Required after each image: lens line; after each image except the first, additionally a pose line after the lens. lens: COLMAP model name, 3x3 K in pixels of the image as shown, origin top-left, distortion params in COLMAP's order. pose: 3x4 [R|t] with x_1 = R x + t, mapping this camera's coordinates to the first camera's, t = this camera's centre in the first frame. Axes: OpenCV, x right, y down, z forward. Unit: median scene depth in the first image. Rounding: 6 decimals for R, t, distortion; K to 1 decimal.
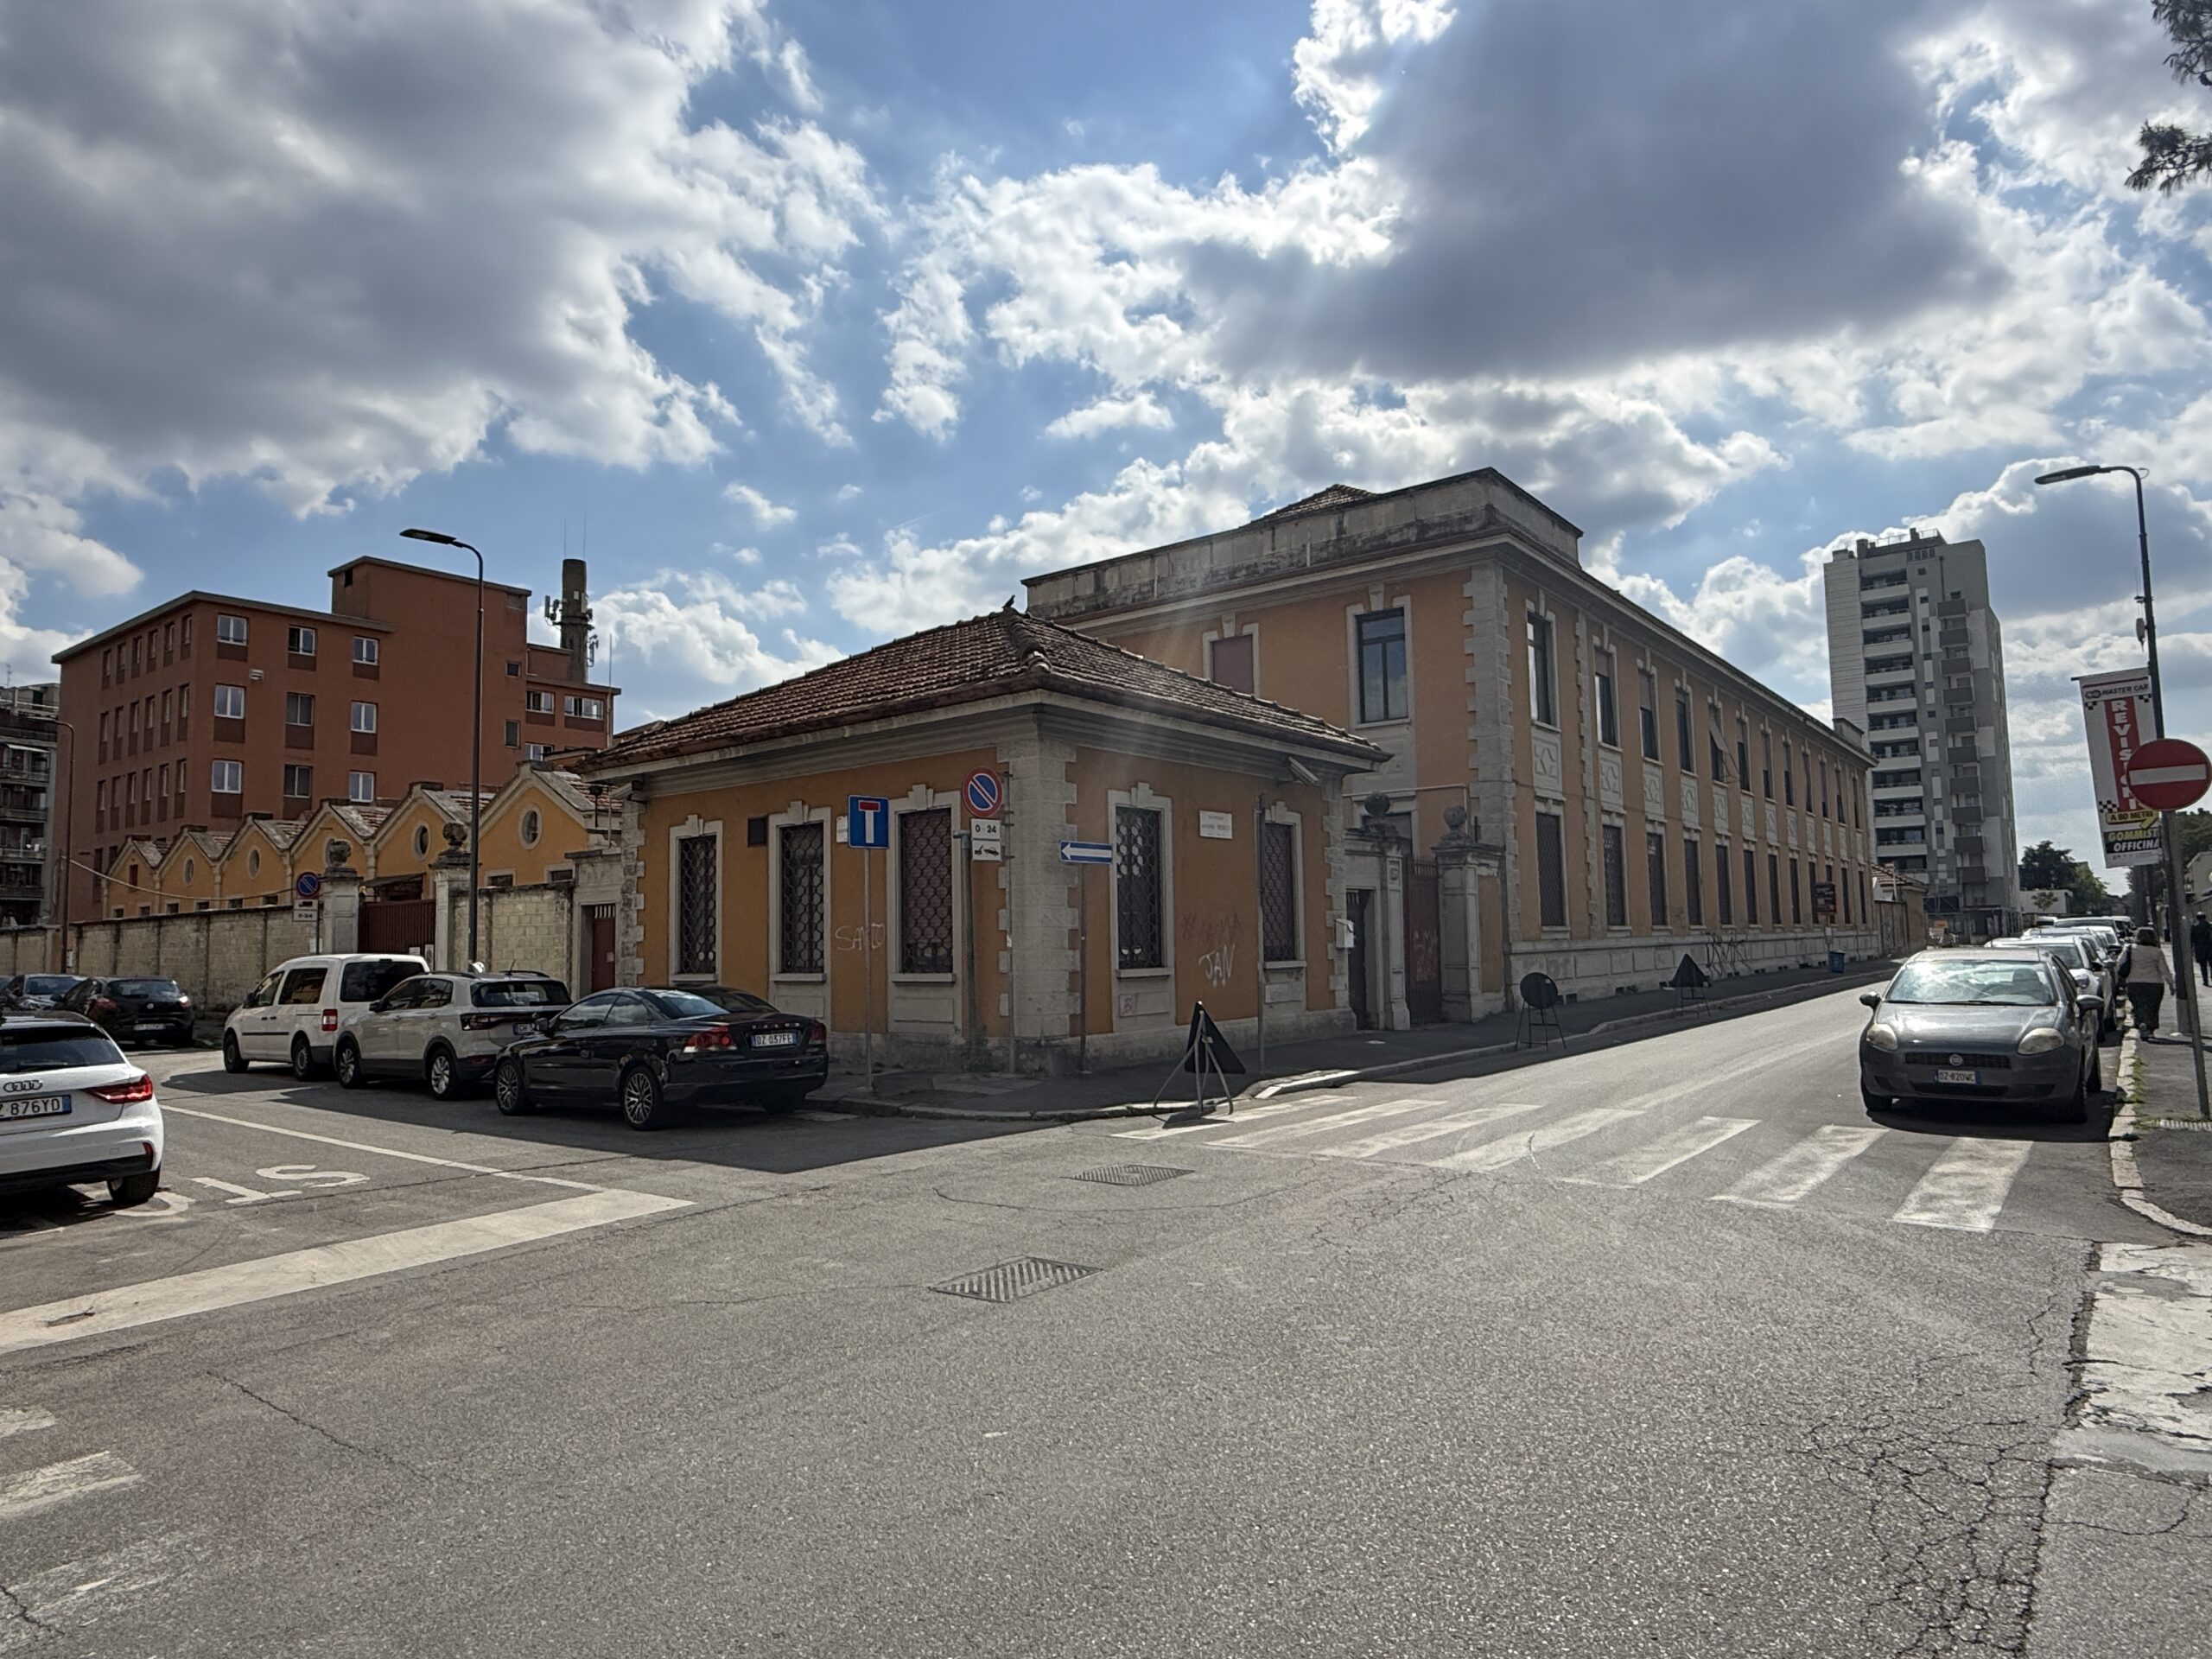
lens RADIAL K [[1332.3, 0, 1106.0], [0, 1332.3, 829.5], [0, 0, 1]] dist [0.001938, -0.001246]
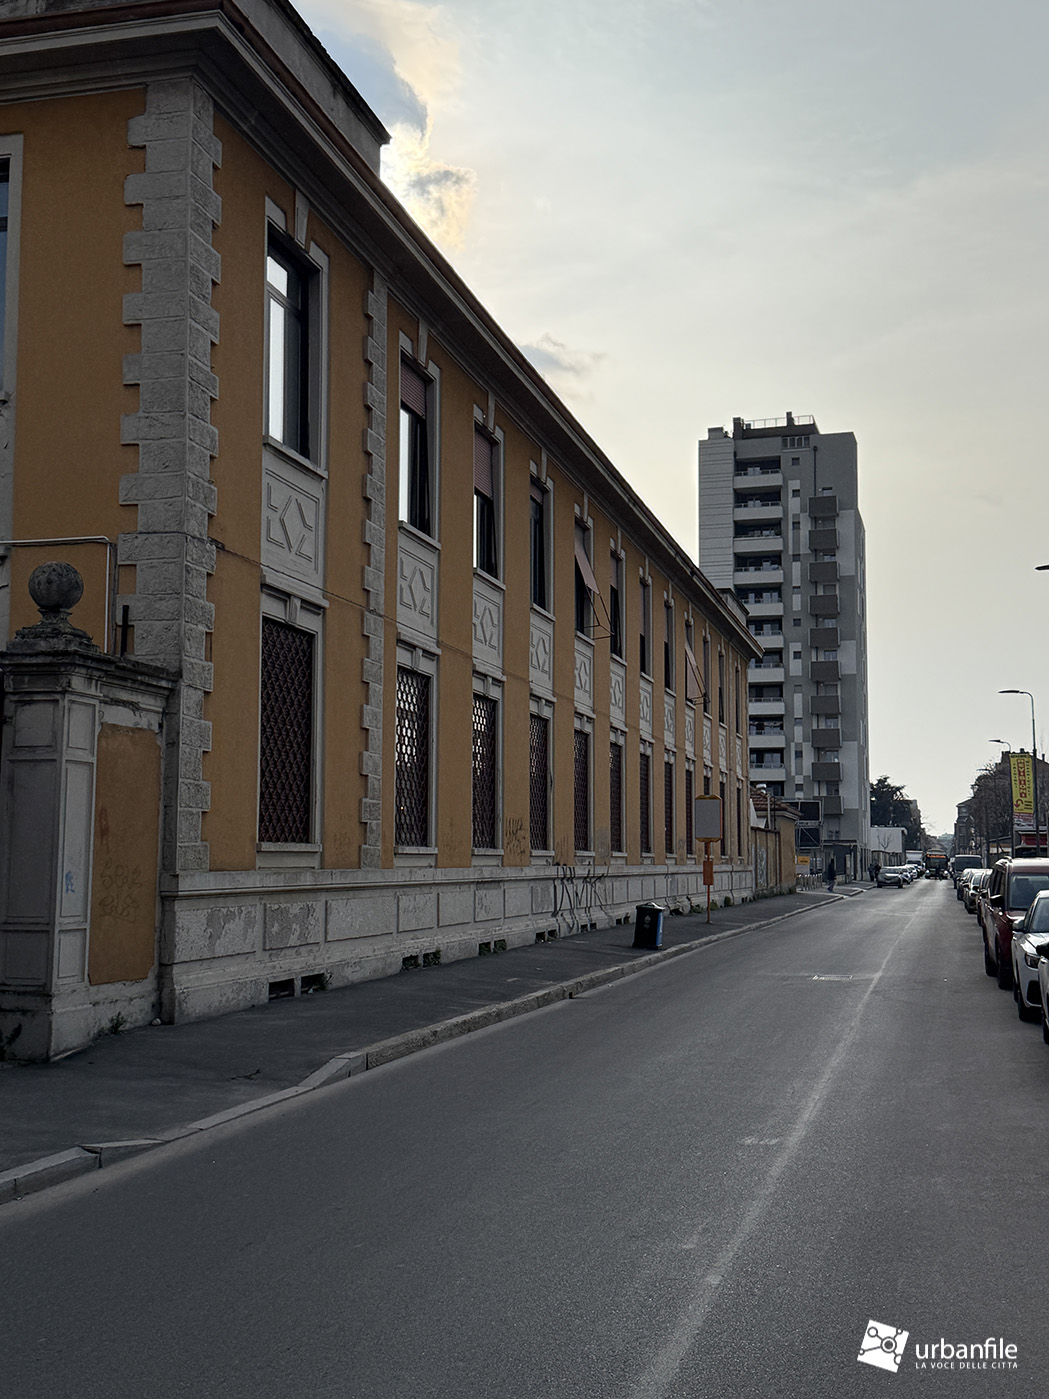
lens RADIAL K [[1595.5, 0, 524.5], [0, 1595.5, 699.5], [0, 0, 1]] dist [0.130186, -0.016542]
pose [[0.918700, 0.061167, 0.390190, 0.136024], [-0.053181, 0.998096, -0.031250, 0.024706], [-0.391358, 0.007959, 0.920204, 0.305157]]
